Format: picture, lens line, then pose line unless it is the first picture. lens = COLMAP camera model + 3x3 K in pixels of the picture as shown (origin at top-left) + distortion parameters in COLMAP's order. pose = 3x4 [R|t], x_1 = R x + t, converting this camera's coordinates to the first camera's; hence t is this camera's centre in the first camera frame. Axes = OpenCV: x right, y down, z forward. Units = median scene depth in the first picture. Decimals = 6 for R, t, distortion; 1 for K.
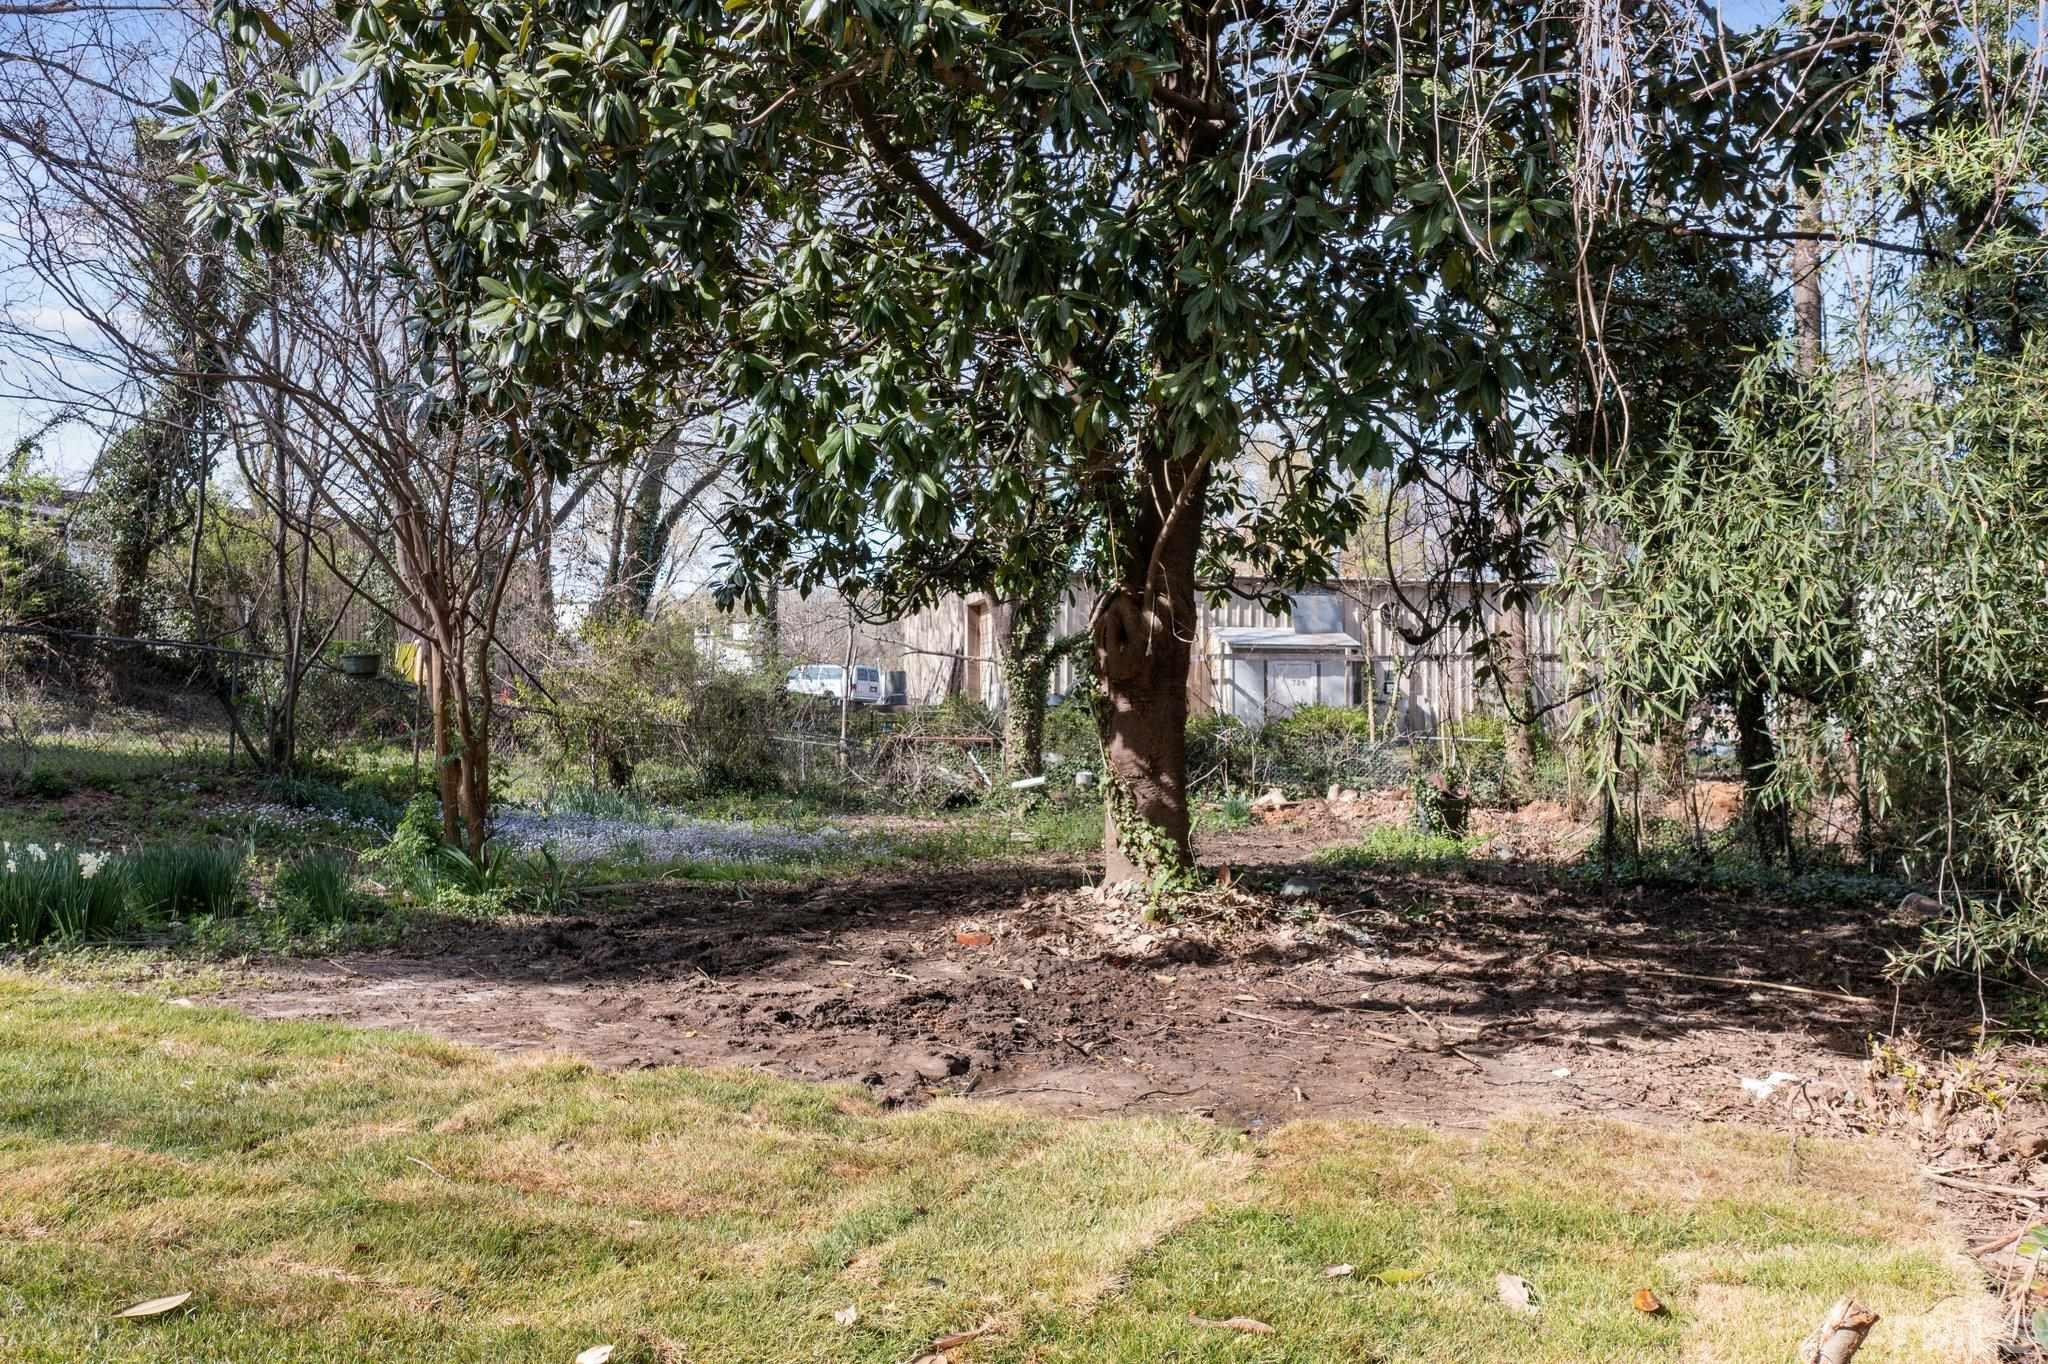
lens RADIAL K [[1625.9, 0, 1032.7], [0, 1625.9, 680.1], [0, 0, 1]] dist [-0.005496, -0.001986]
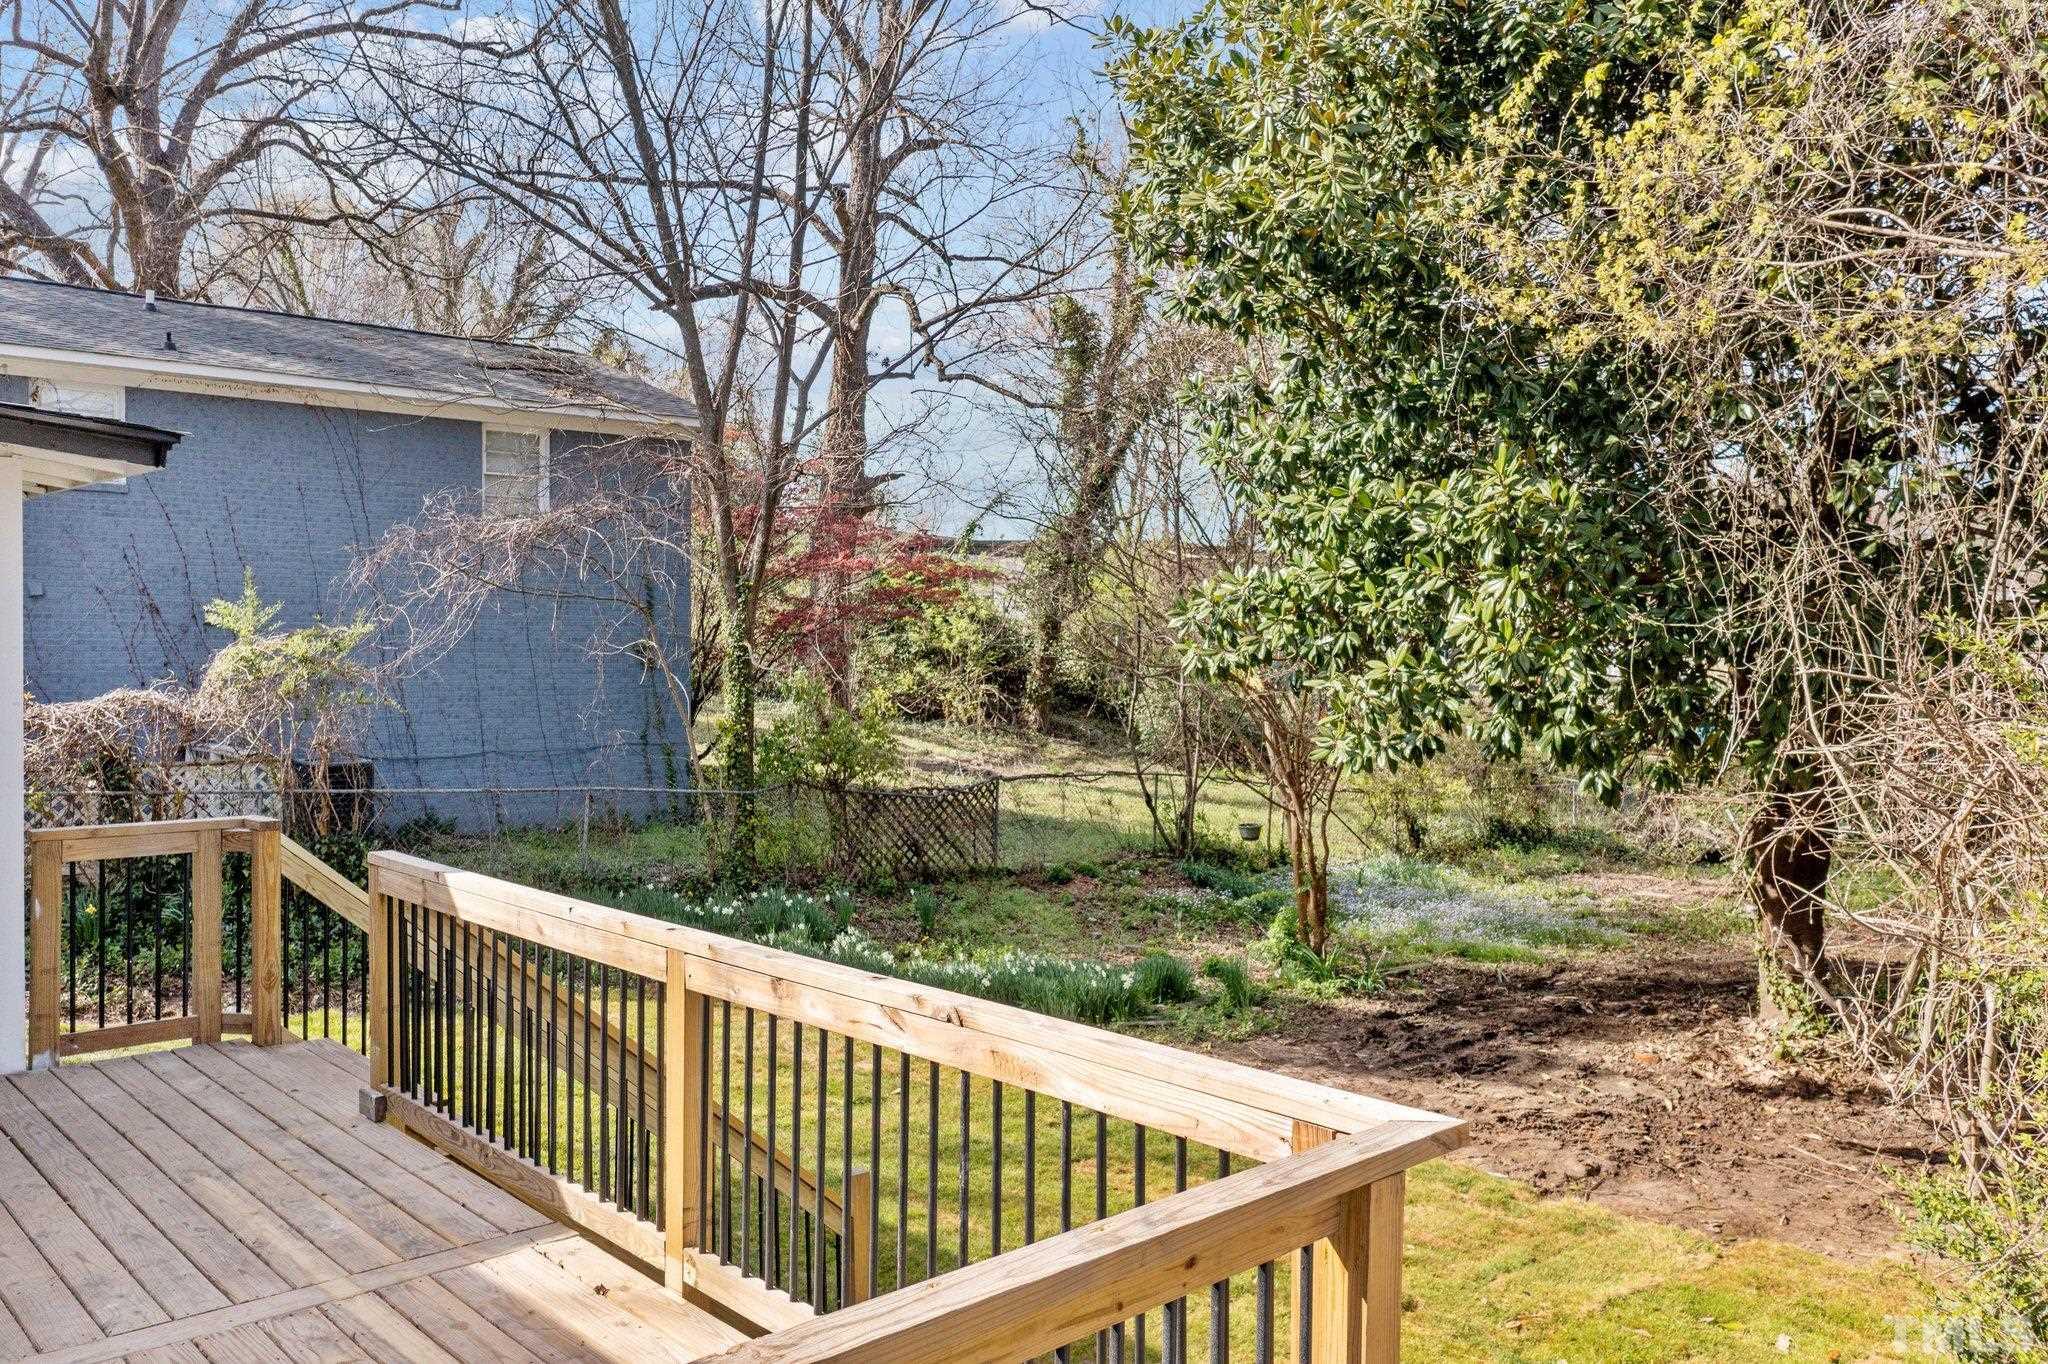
lens RADIAL K [[1625.9, 0, 1024.3], [0, 1625.9, 681.0], [0, 0, 1]] dist [-0.005496, -0.001986]
pose [[0.882571, 0.006249, -0.470139, 0.155984], [0.013860, 0.999131, 0.039300, -0.250386], [0.469976, -0.041201, 0.881717, -0.563682]]
